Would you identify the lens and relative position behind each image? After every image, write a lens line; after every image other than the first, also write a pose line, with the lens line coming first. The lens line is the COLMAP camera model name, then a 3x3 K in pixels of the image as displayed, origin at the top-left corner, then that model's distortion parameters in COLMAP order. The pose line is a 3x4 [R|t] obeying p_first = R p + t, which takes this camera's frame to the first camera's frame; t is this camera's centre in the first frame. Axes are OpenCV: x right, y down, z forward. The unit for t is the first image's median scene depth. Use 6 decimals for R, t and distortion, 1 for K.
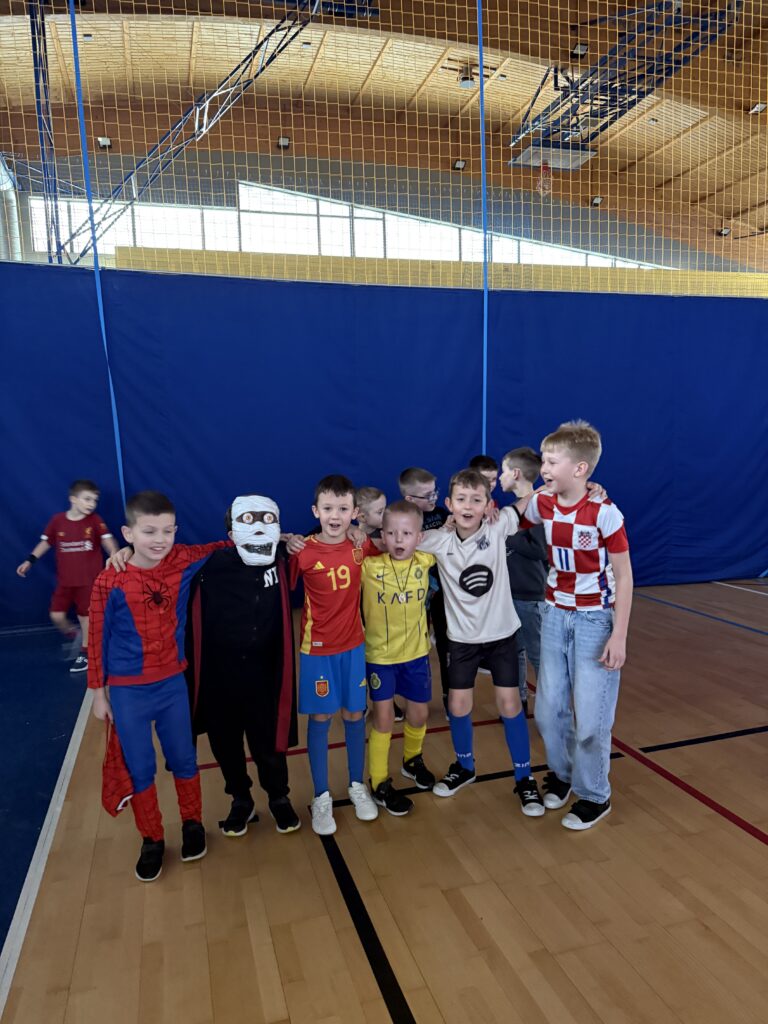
lens RADIAL K [[746.2, 0, 384.0], [0, 746.2, 512.0], [0, 0, 1]] dist [0.068991, -0.078745]
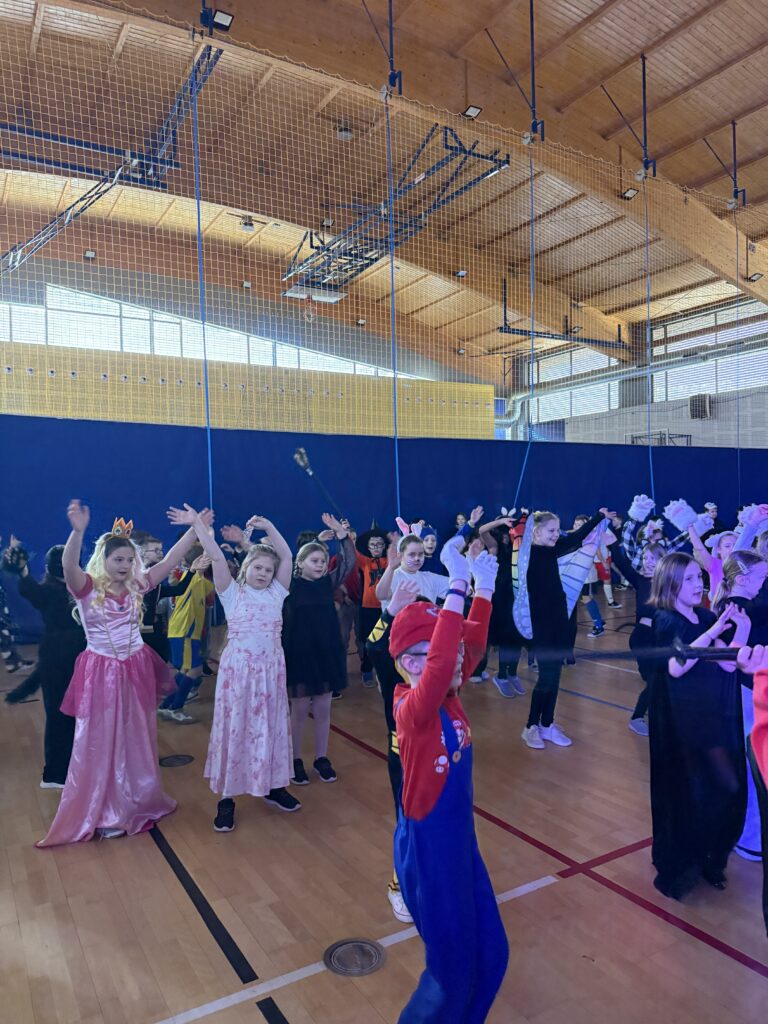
lens RADIAL K [[746.2, 0, 384.0], [0, 746.2, 512.0], [0, 0, 1]] dist [0.068991, -0.078745]
pose [[0.972265, 0.015771, 0.233352, 0.041694], [0.005461, 0.995921, -0.090062, 0.011813], [-0.233820, 0.088838, 0.968213, -0.196696]]
